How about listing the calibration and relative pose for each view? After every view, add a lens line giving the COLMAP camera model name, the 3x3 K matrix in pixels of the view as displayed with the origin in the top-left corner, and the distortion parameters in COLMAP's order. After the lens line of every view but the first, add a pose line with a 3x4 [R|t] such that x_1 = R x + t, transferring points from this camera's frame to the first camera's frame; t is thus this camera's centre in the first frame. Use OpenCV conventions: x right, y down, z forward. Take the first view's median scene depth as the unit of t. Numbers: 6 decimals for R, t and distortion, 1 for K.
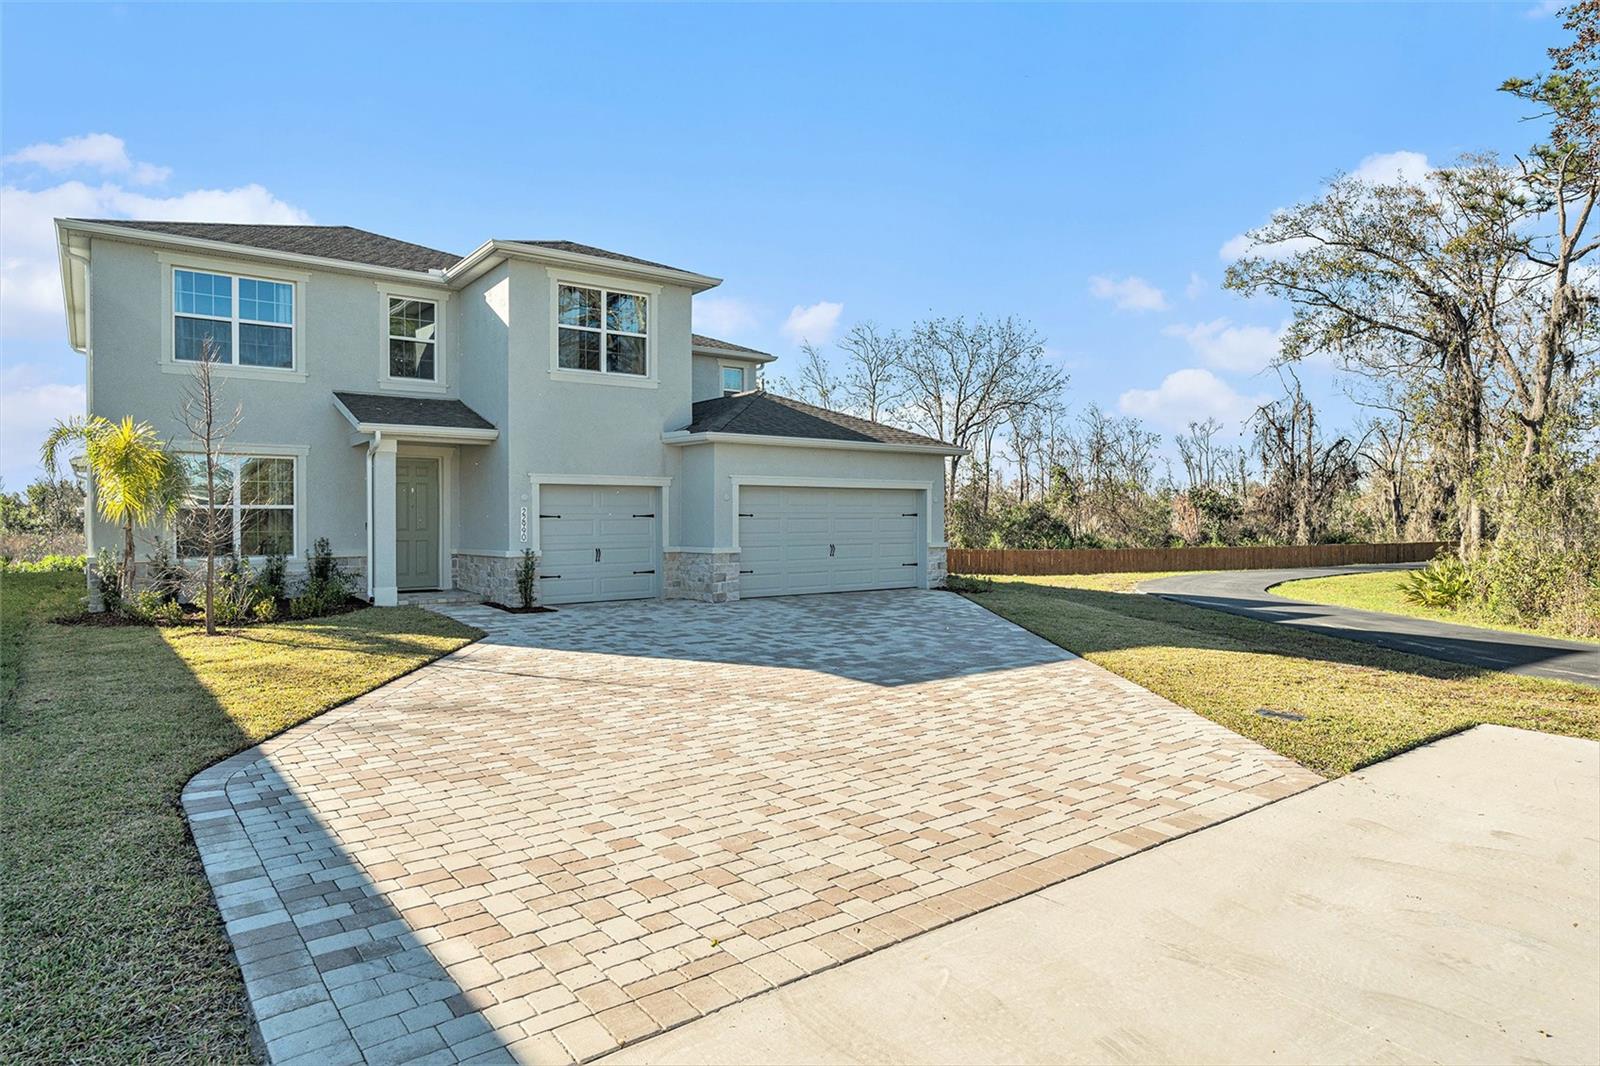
lens RADIAL K [[929.9, 0, 800.0], [0, 929.9, 533.0], [0, 0, 1]] dist [0.000302, 0.000667]
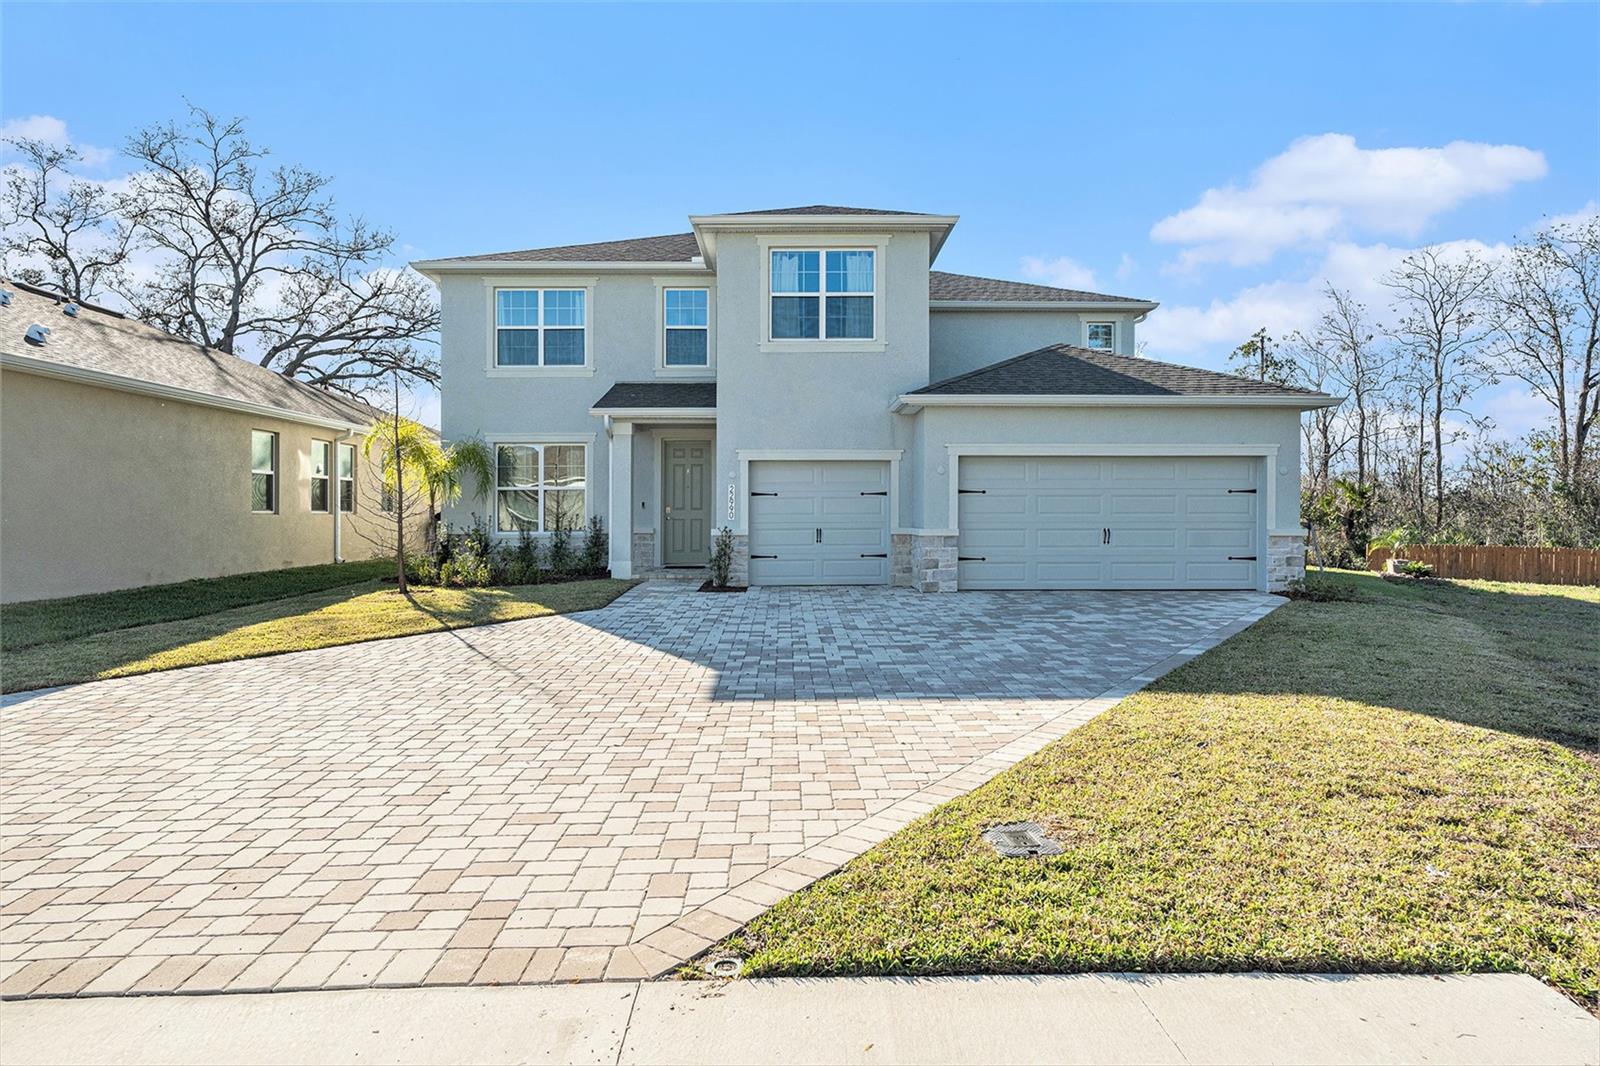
lens RADIAL K [[929.9, 0, 800.0], [0, 929.9, 533.0], [0, 0, 1]] dist [0.000302, 0.000667]
pose [[0.805882, 0.015946, -0.591862, 0.320348], [-0.011165, 0.999869, 0.011736, 0.010469], [0.591971, -0.002849, 0.805954, 0.235304]]
